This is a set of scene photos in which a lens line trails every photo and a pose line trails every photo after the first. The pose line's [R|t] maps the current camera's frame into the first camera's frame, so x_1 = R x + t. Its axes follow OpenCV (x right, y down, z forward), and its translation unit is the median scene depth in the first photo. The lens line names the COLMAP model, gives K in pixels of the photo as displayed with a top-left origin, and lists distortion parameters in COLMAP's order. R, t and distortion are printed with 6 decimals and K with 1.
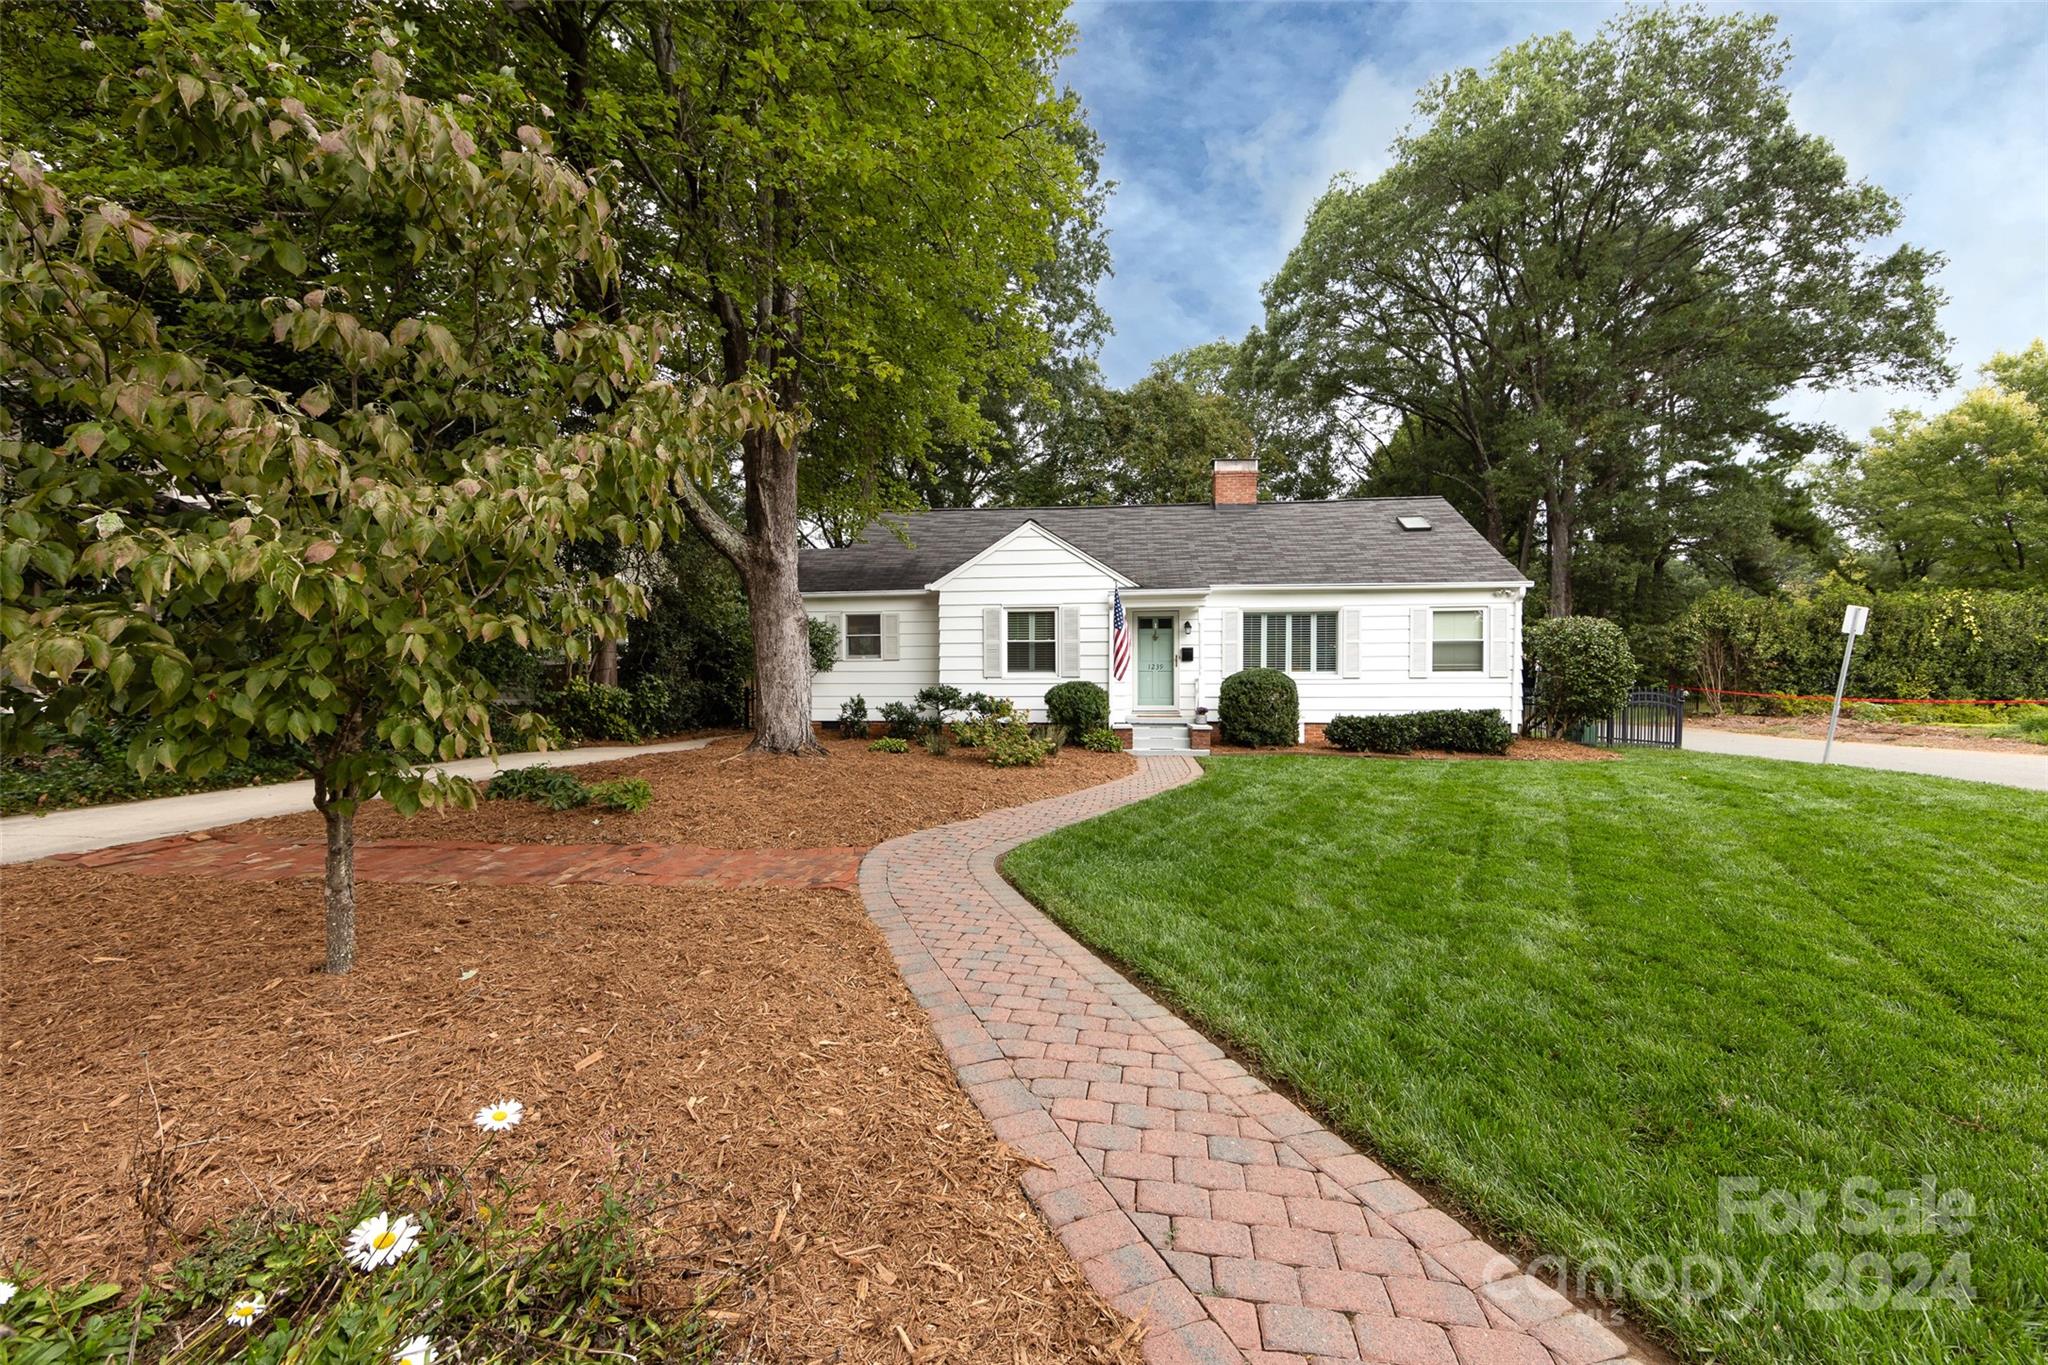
lens RADIAL K [[804.5, 0, 1023.7], [0, 804.5, 717.2], [0, 0, 1]] dist [-0.005130, 0.000978]
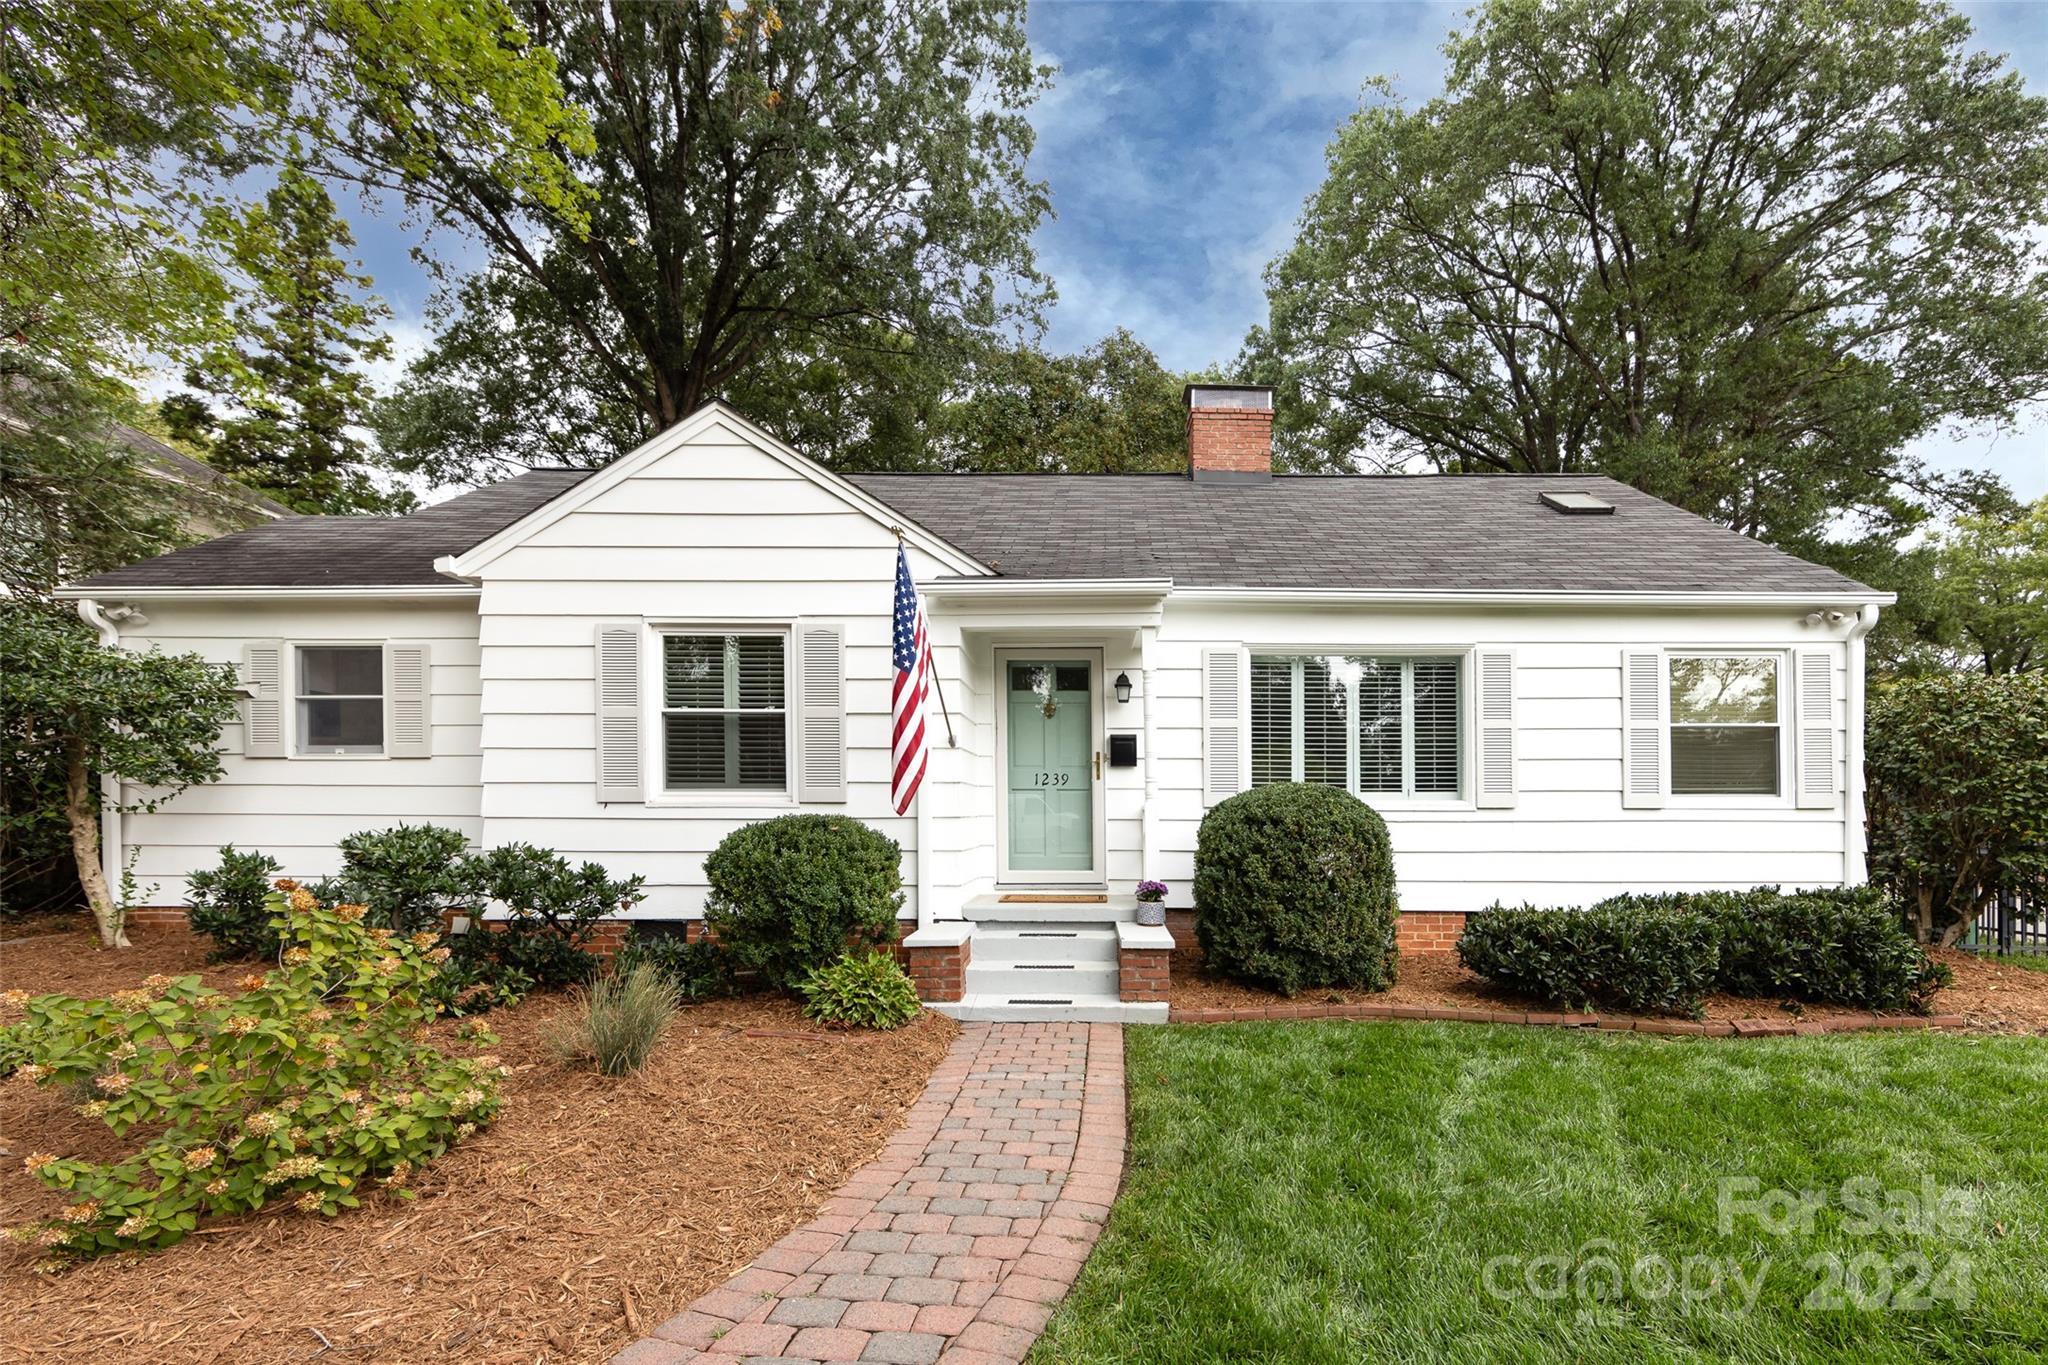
lens RADIAL K [[867.7, 0, 1098.3], [0, 867.7, 831.7], [0, 0, 1]] dist [-0.001383, -0.000154]
pose [[0.994175, 0.001797, 0.107763, 0.144107], [-0.000431, 0.999919, -0.012695, -0.030127], [-0.107777, 0.012574, 0.994096, 0.558679]]
